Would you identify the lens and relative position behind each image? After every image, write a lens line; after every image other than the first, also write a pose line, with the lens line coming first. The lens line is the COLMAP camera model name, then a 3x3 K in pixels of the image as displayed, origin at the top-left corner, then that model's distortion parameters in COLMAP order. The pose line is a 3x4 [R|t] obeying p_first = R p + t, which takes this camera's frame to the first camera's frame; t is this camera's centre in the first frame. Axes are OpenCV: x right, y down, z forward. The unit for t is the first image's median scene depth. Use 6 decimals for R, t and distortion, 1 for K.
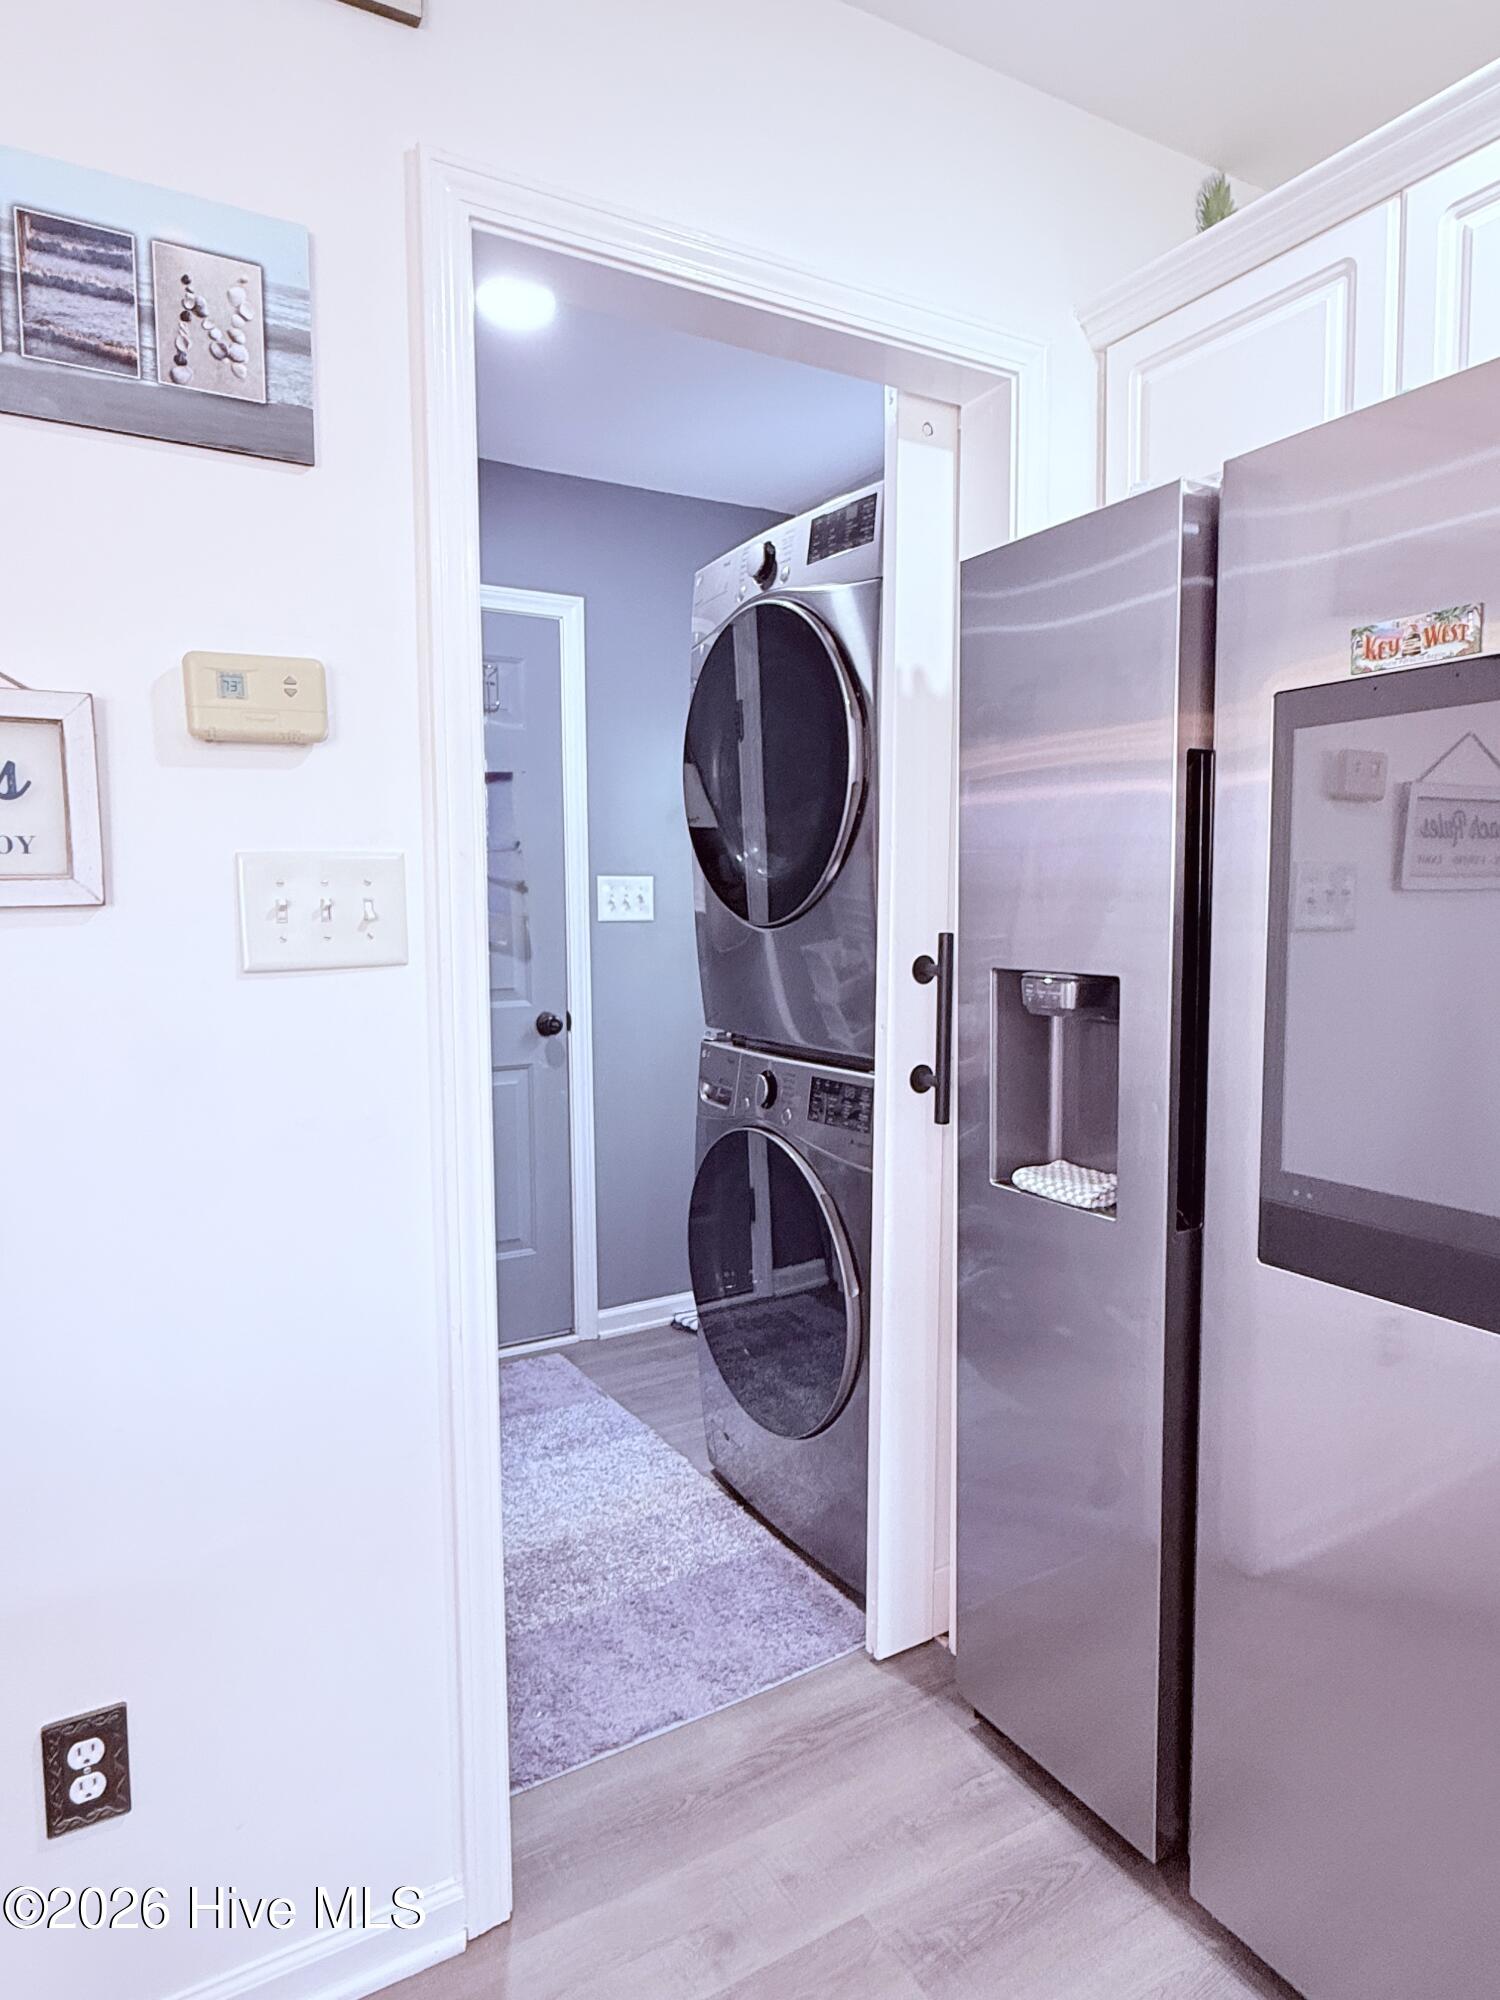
lens RADIAL K [[1175.3, 0, 746.4], [0, 1175.3, 996.7], [0, 0, 1]] dist [0.003872, -0.001429]
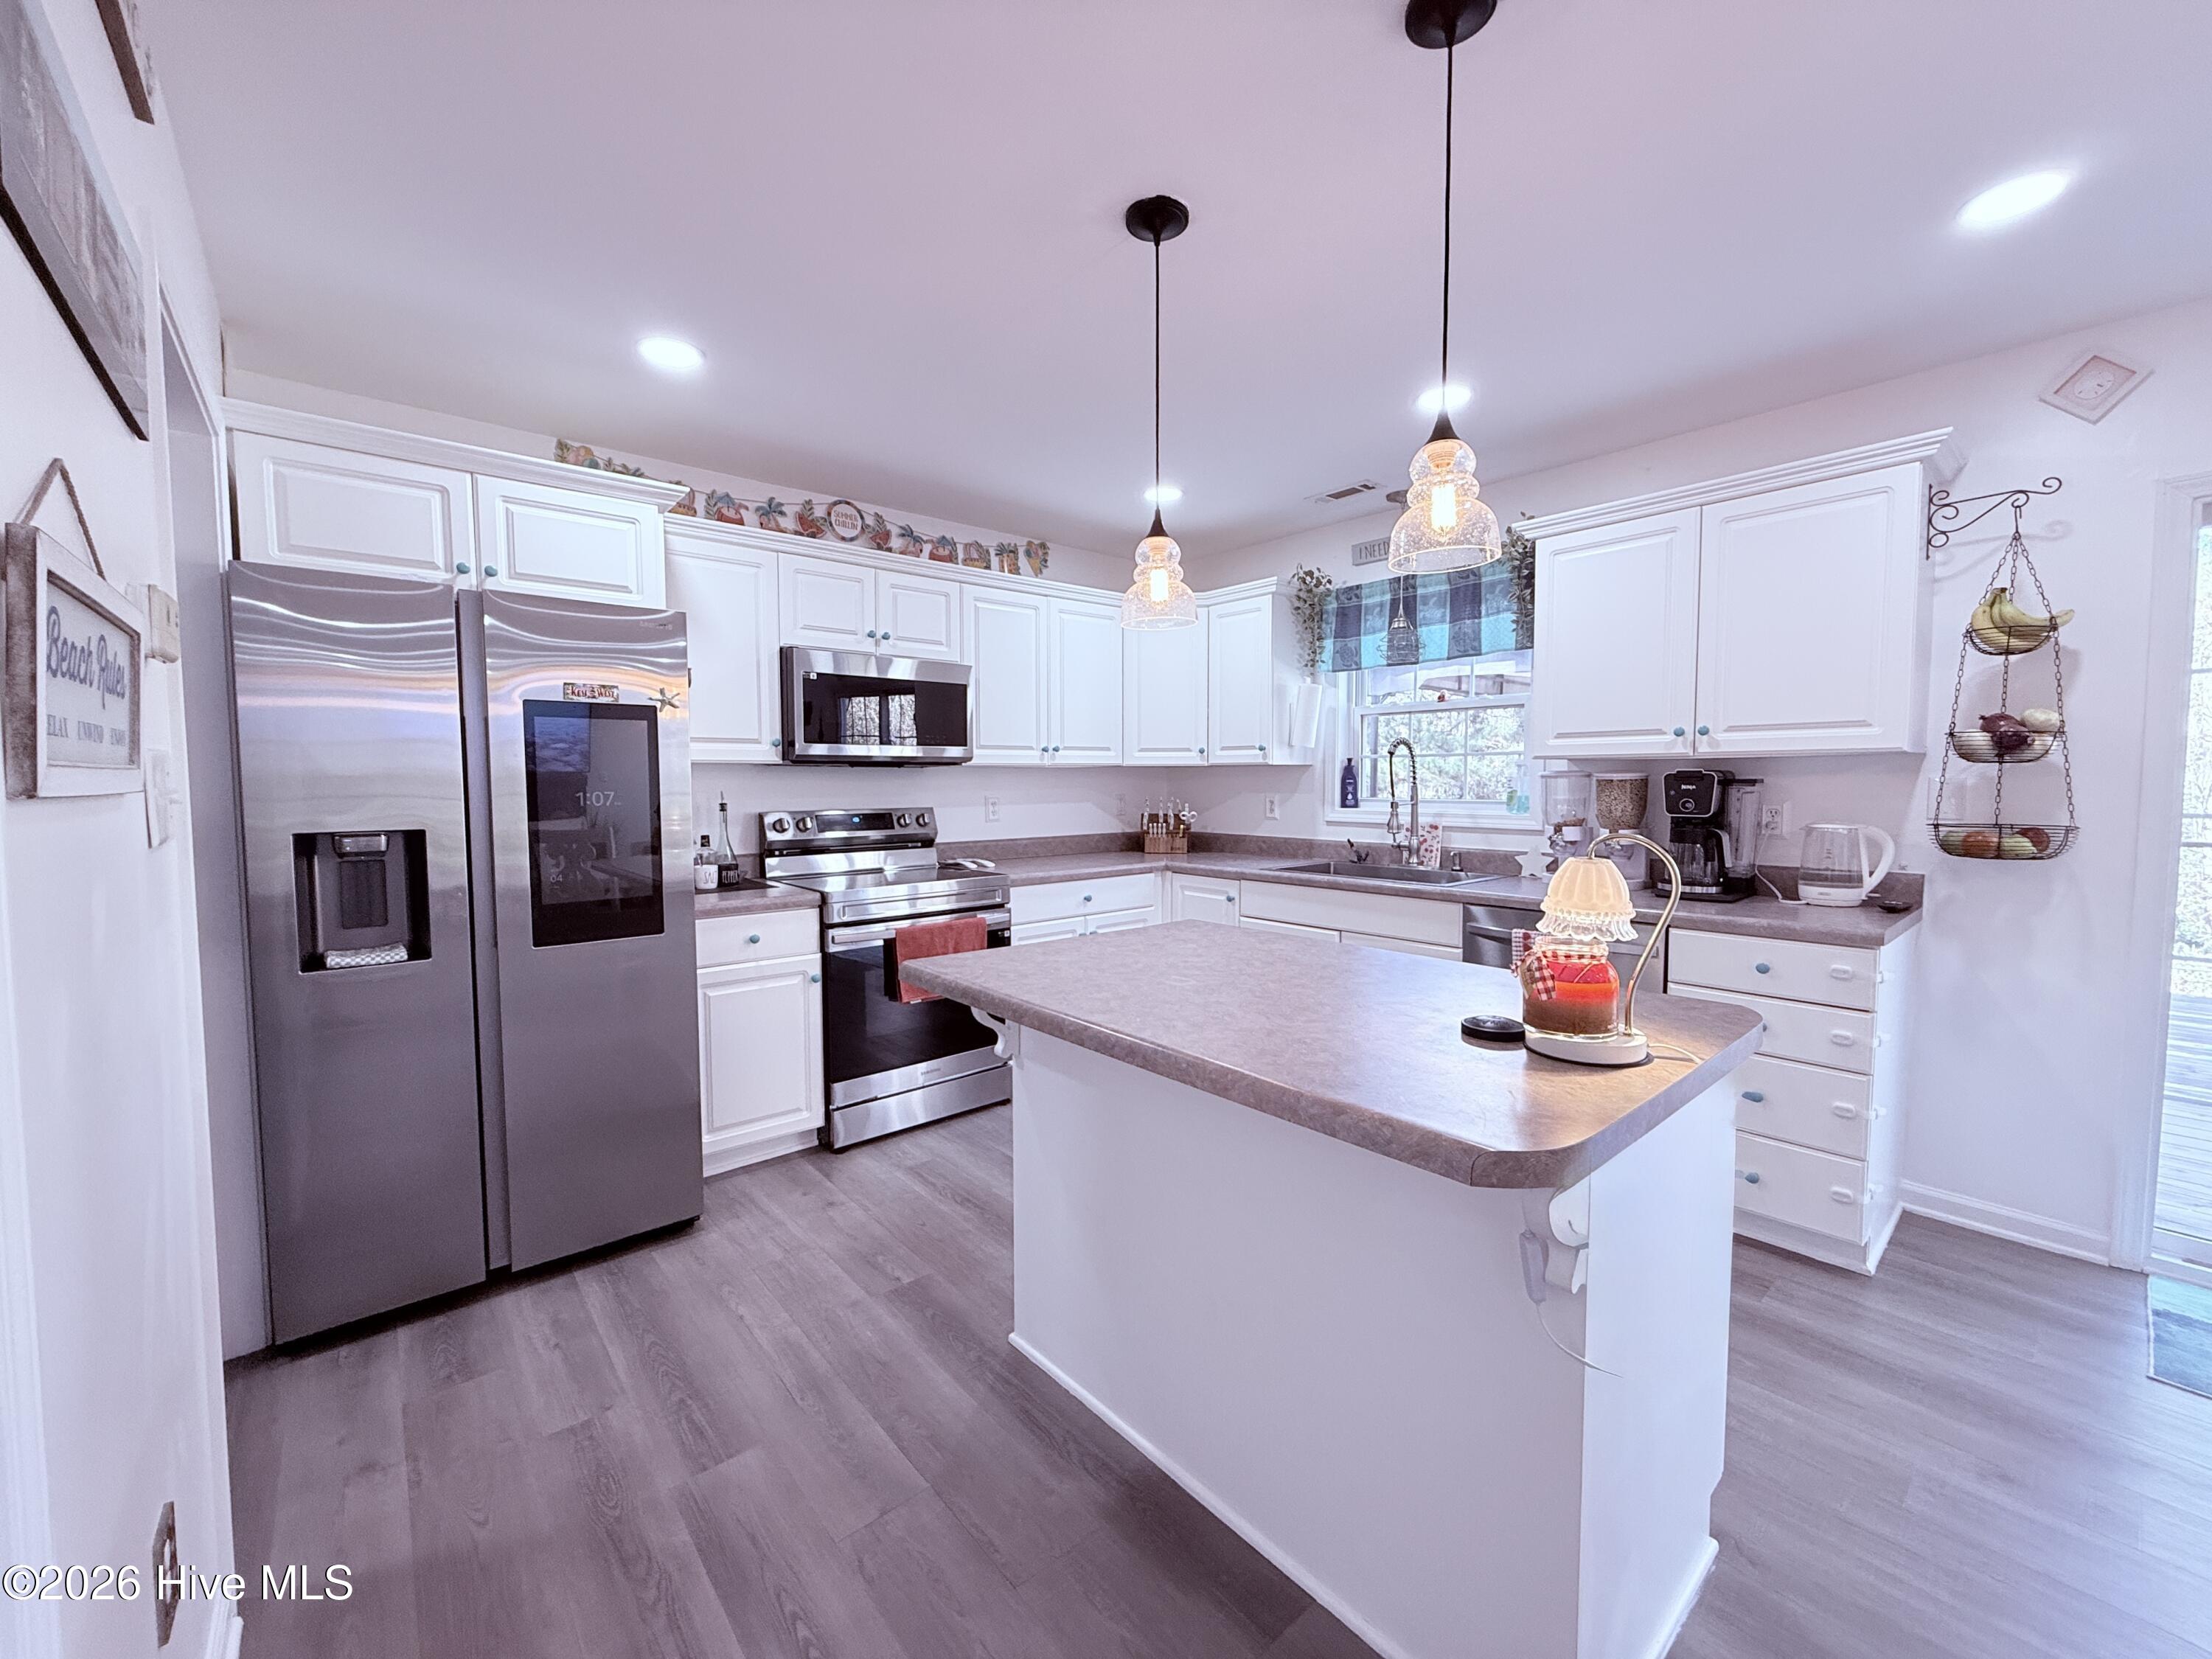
lens RADIAL K [[877.1, 0, 1110.5], [0, 877.1, 826.1], [0, 0, 1]] dist [0.001736, 0.000793]
pose [[-0.185383, -0.044210, 0.981671, -1.179002], [0.091435, 0.993877, 0.062027, -0.008896], [-0.978403, 0.101258, -0.180206, 0.161062]]
